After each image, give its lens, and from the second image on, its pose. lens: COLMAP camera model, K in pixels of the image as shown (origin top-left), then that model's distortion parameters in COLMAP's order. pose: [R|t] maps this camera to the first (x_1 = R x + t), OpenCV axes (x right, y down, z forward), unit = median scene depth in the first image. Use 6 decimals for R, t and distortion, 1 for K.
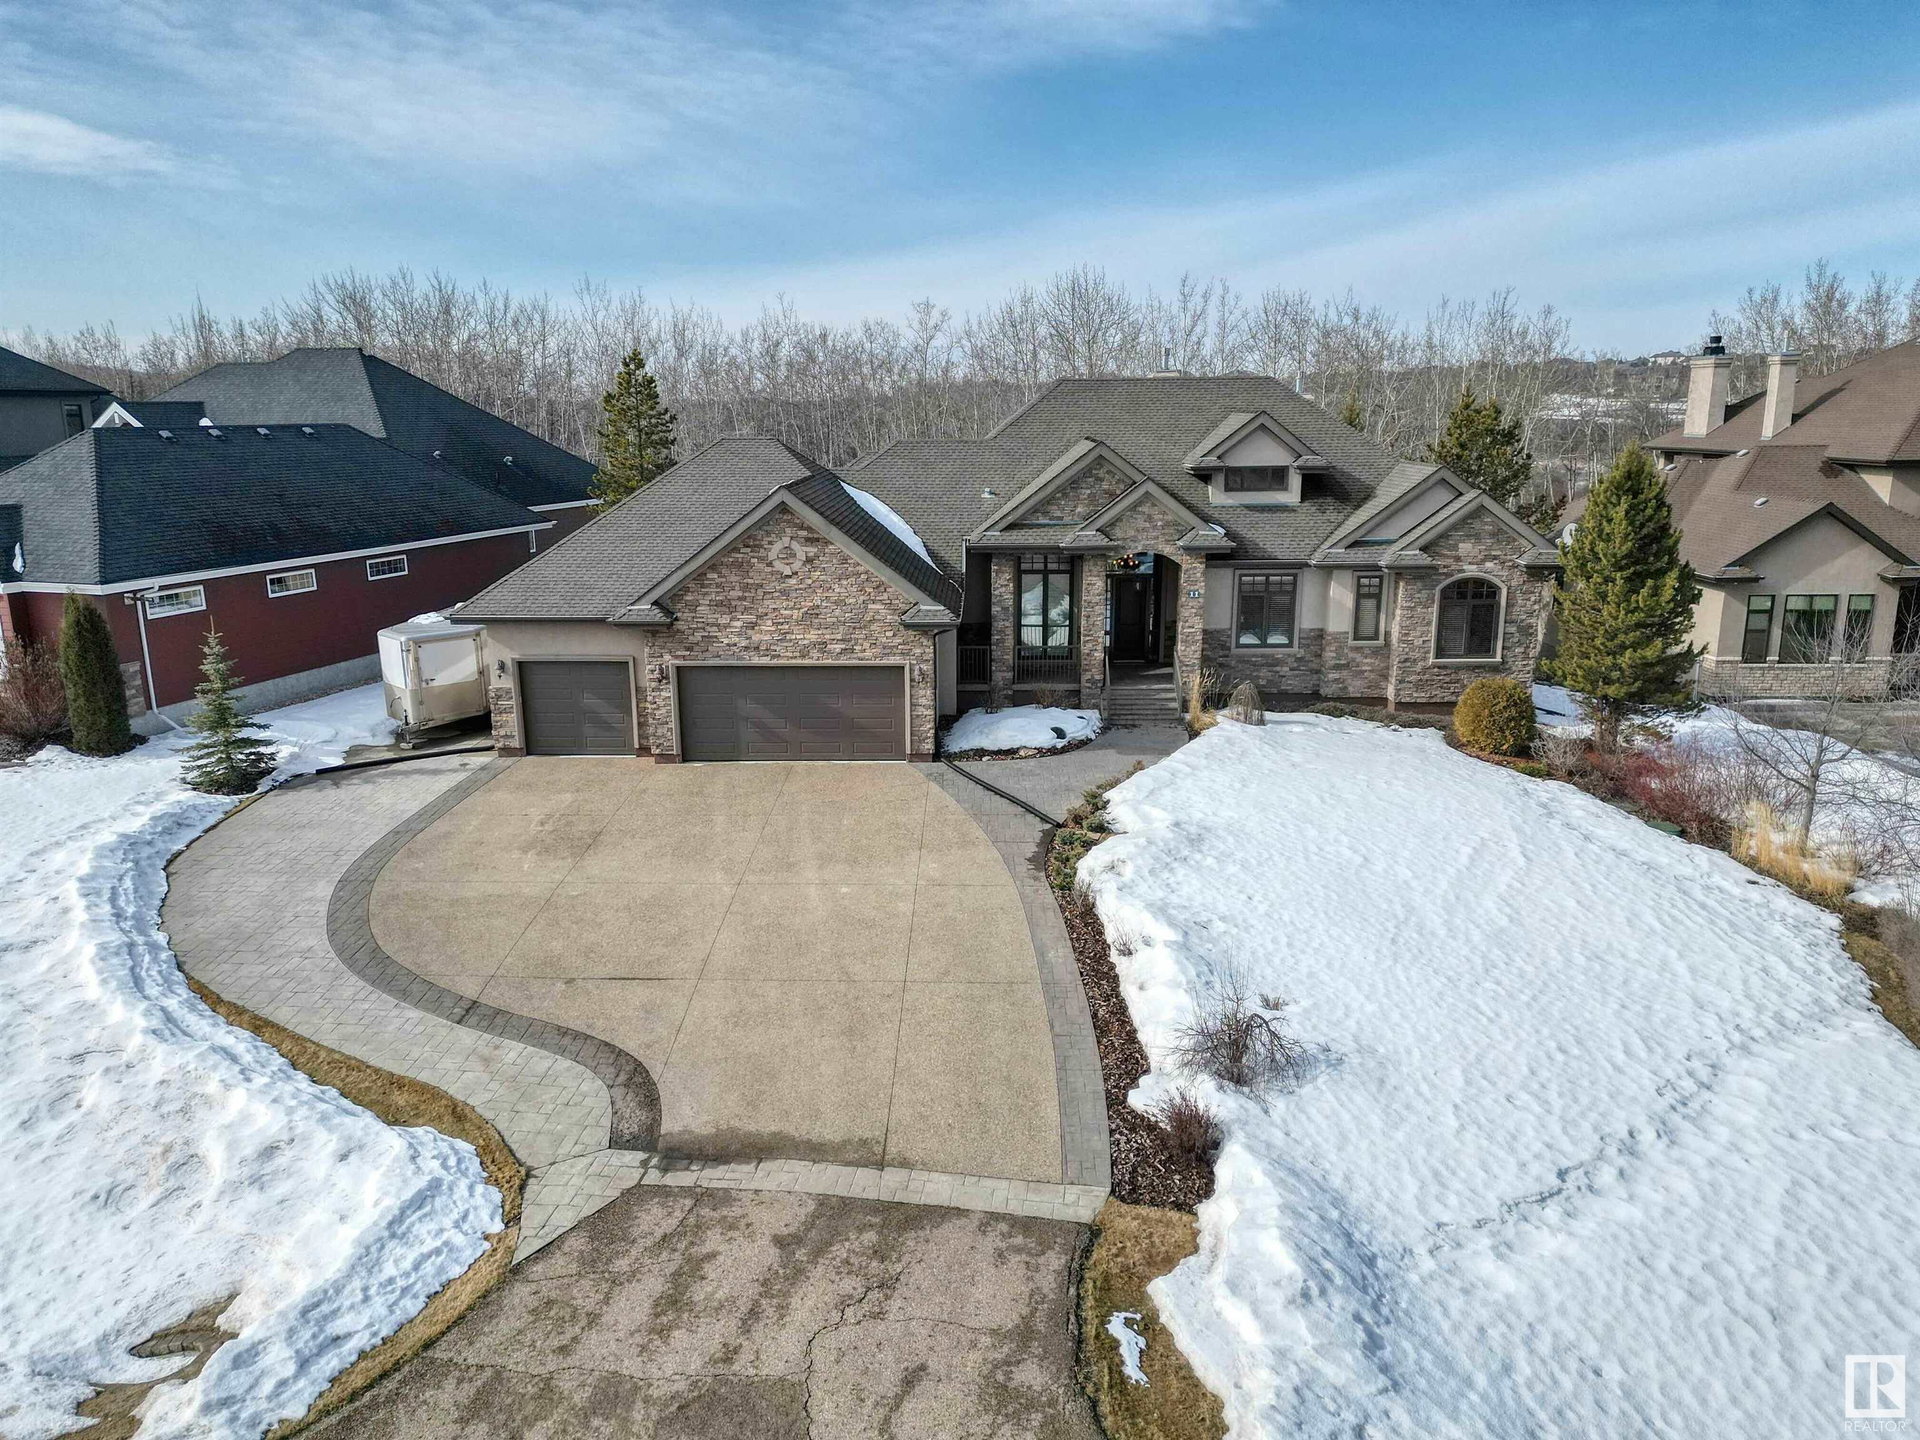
lens RADIAL K [[1337.8, 0, 965.3], [0, 1337.8, 724.3], [0, 0, 1]] dist [0.082025, -0.076329]
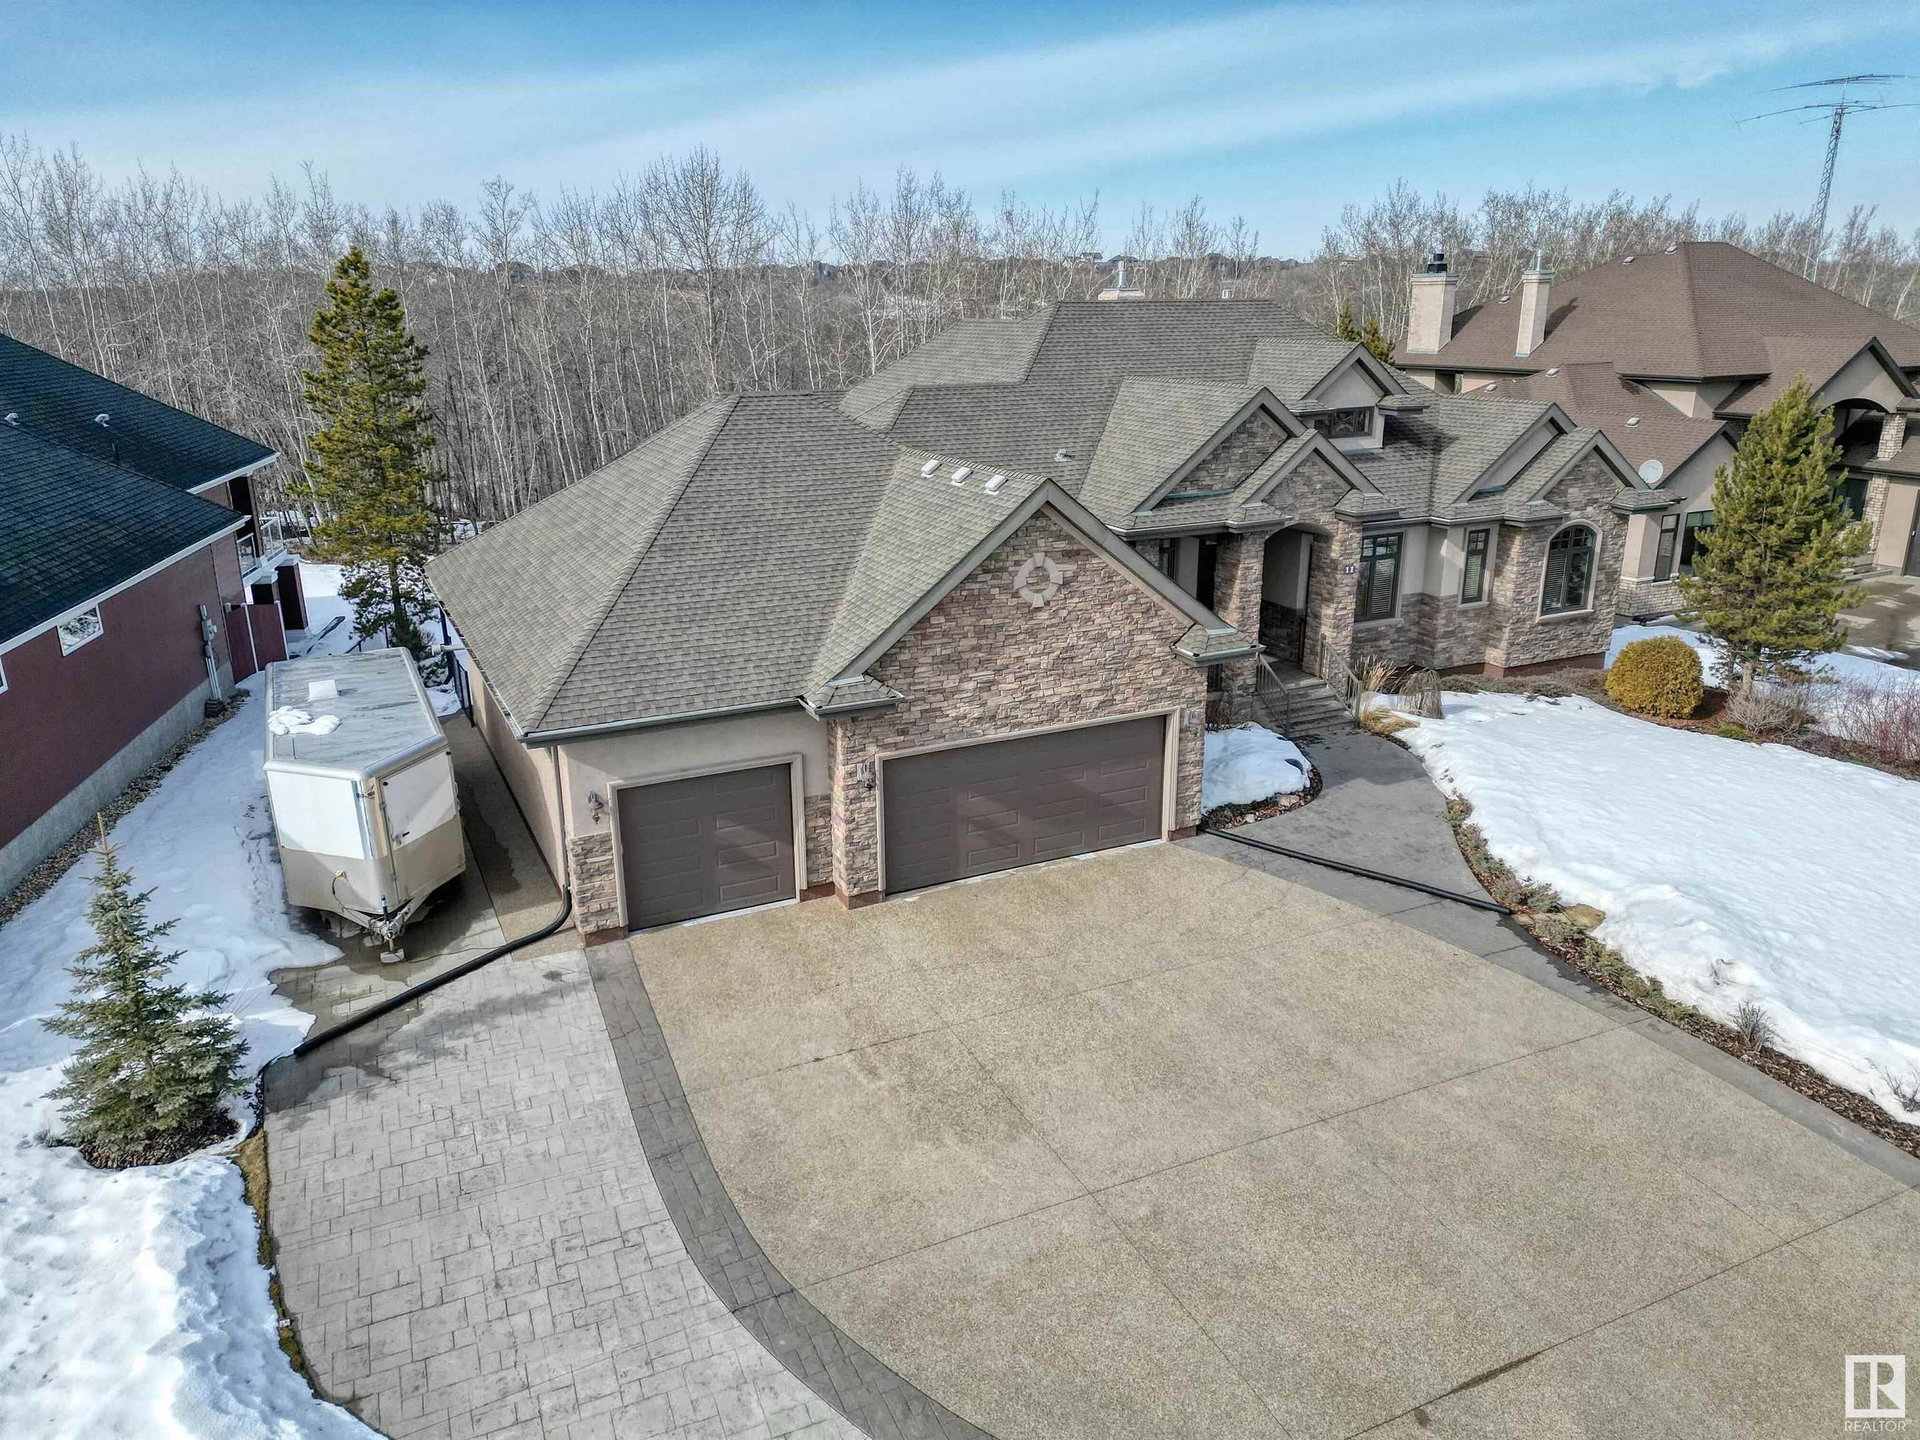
lens RADIAL K [[1337.8, 0, 959.4], [0, 1337.8, 710.7], [0, 0, 1]] dist [0.082025, -0.076329]
pose [[0.889825, -0.133462, 0.436348, -0.466553], [0.105801, 0.990555, 0.087219, -0.121242], [-0.443867, -0.031443, 0.895541, 0.401264]]
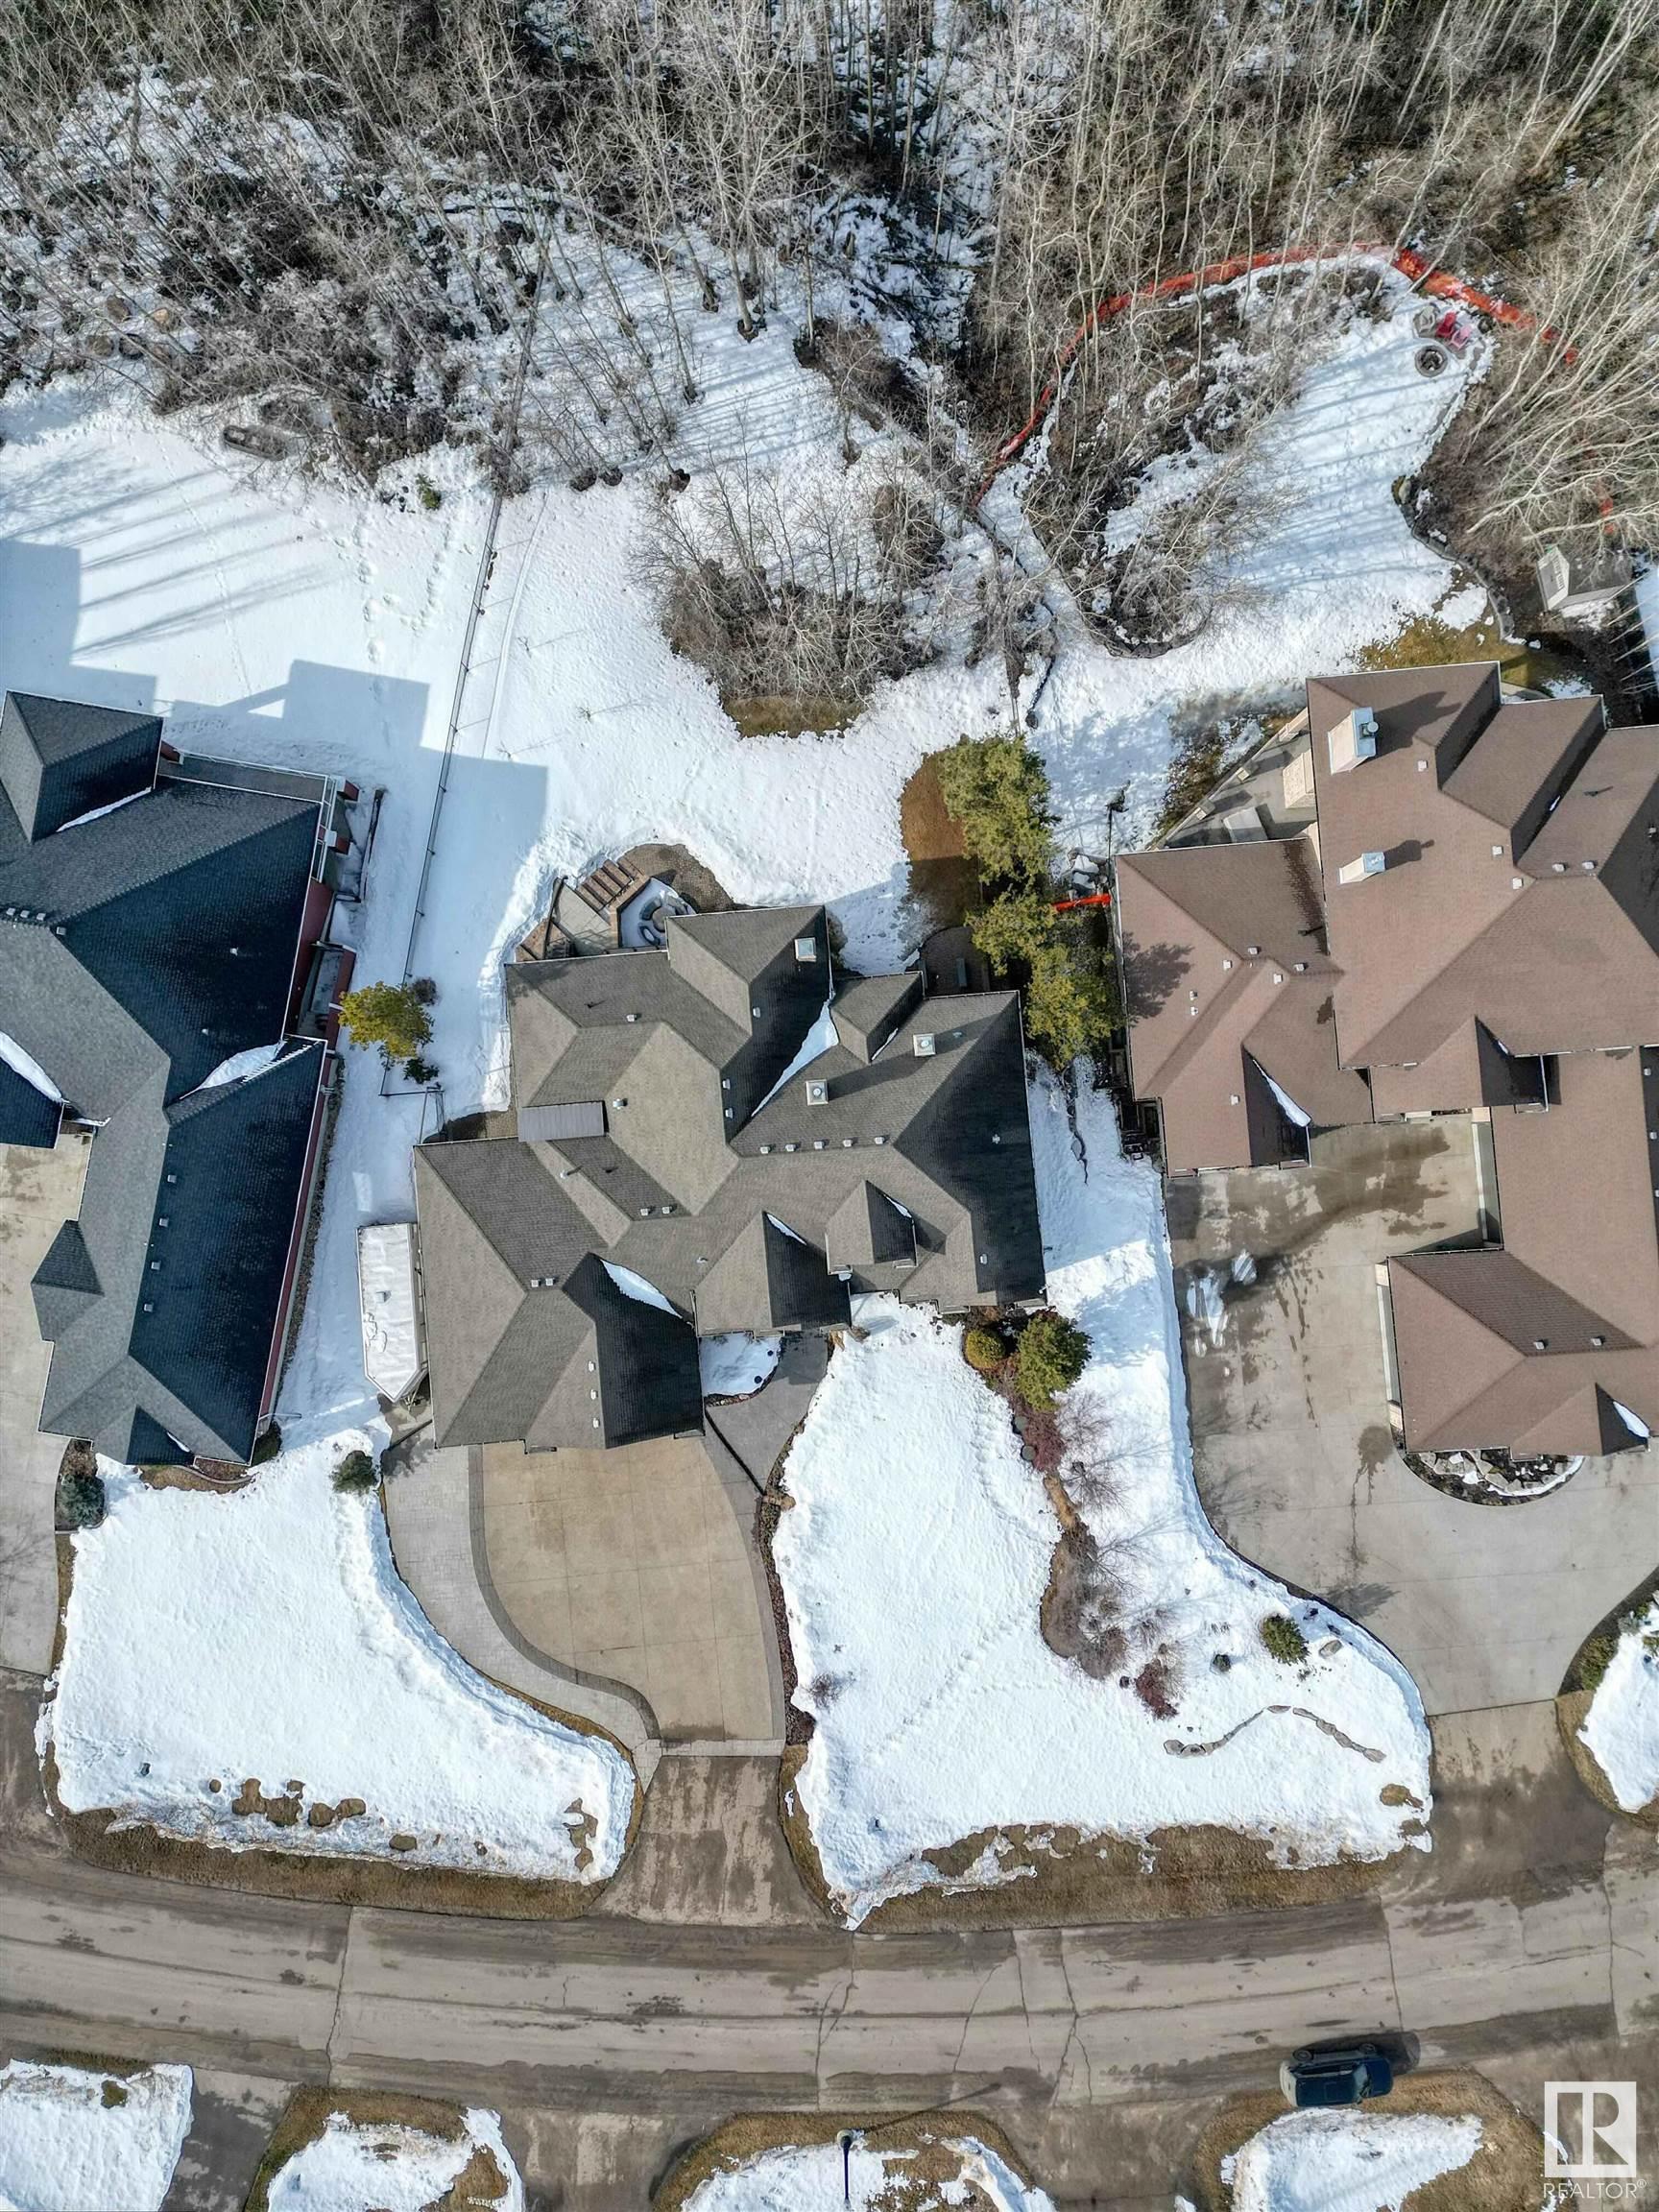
lens RADIAL K [[1541.2, 0, 825.4], [0, 1541.2, 1109.4], [0, 0, 1]] dist [0.082025, -0.076329]
pose [[0.994354, -0.105735, 0.008913, 0.195067], [0.019025, 0.260285, 0.965344, -2.314740], [-0.104390, -0.959725, 0.260827, 0.825383]]
